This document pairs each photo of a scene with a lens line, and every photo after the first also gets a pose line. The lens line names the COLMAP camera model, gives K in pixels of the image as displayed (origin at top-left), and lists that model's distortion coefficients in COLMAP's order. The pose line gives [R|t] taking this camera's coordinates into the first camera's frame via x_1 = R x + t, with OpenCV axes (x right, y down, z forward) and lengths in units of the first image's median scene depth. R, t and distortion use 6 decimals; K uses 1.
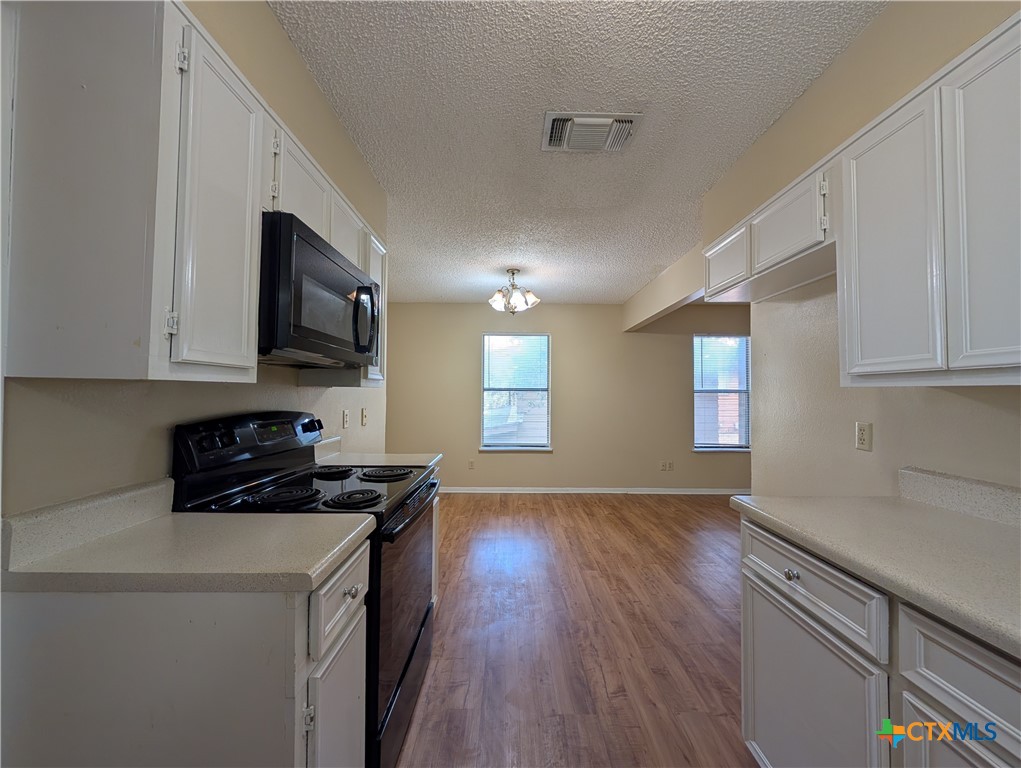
lens RADIAL K [[387.2, 0, 512.4], [0, 387.2, 384.1], [0, 0, 1]] dist [-0.000044, 0.000743]
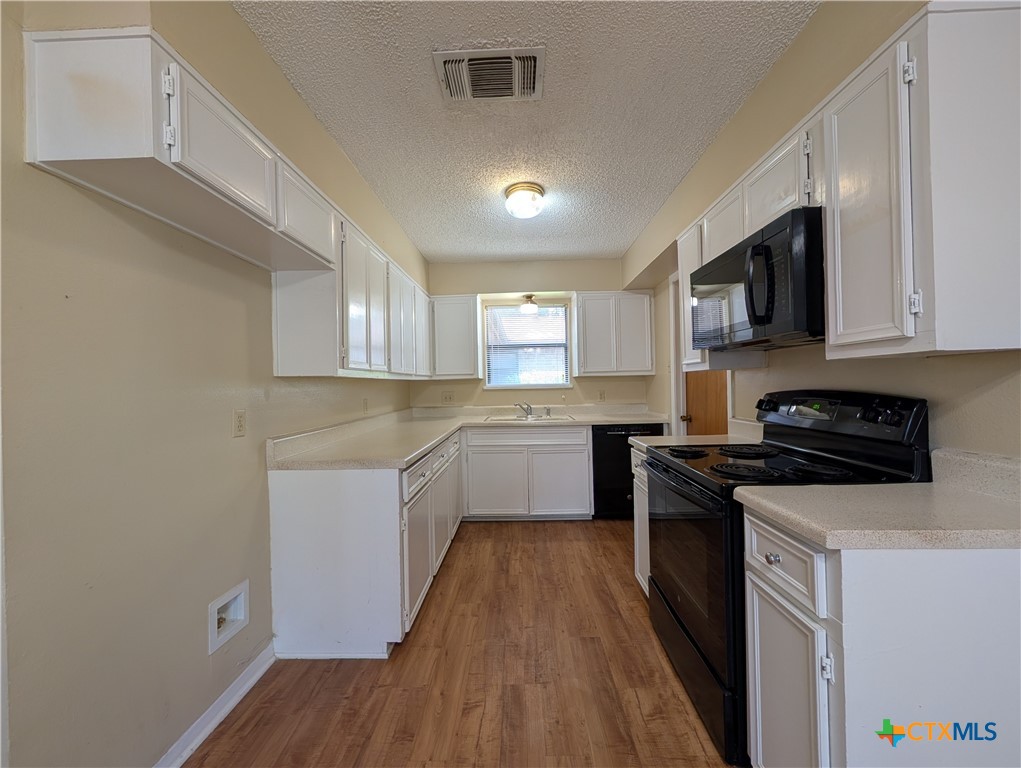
lens RADIAL K [[387.2, 0, 510.4], [0, 387.2, 386.2], [0, 0, 1]] dist [-0.000044, 0.000743]
pose [[-0.999469, 0.016190, 0.028263, 0.125246], [0.015681, 0.999712, -0.018148, 0.054140], [-0.028548, -0.017696, -0.999436, 1.642933]]
